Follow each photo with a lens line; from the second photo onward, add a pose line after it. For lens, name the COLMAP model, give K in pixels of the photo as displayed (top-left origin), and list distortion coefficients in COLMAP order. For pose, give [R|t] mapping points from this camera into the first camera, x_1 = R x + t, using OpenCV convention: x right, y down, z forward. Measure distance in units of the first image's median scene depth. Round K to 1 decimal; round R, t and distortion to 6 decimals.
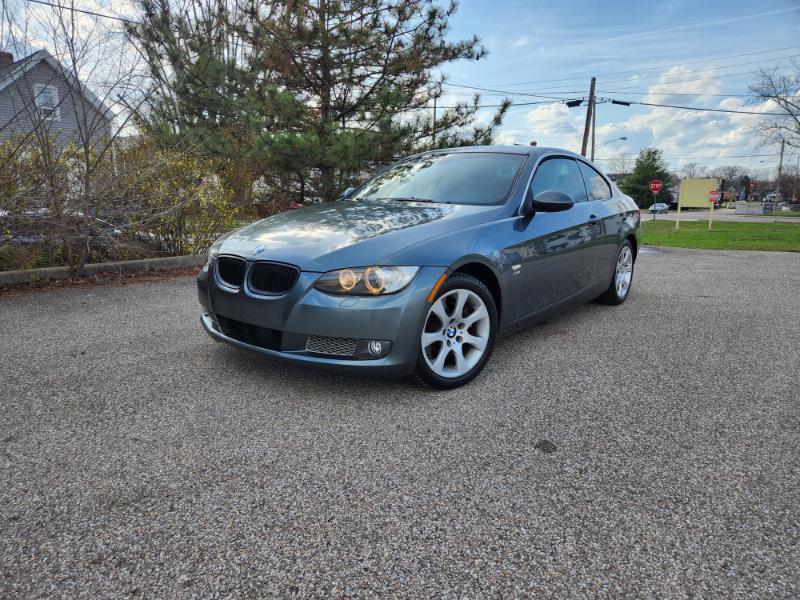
lens RADIAL K [[531.0, 0, 401.6], [0, 531.0, 300.5], [0, 0, 1]] dist [0.058135, -0.049363]
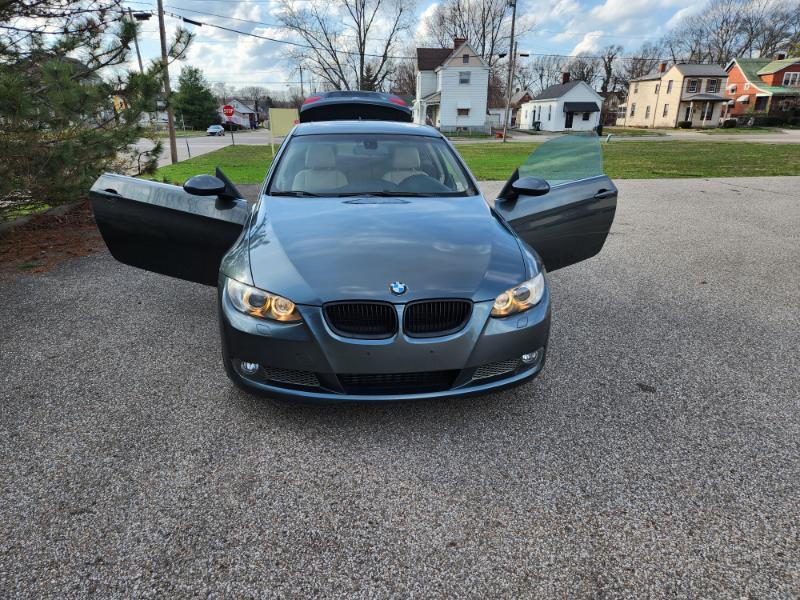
lens RADIAL K [[531.0, 0, 401.6], [0, 531.0, 300.5], [0, 0, 1]] dist [0.058135, -0.049363]
pose [[0.708931, -0.233423, 0.665531, -0.144887], [0.138455, 0.971342, 0.193197, -0.041233], [-0.691554, -0.044817, 0.720933, 0.064961]]
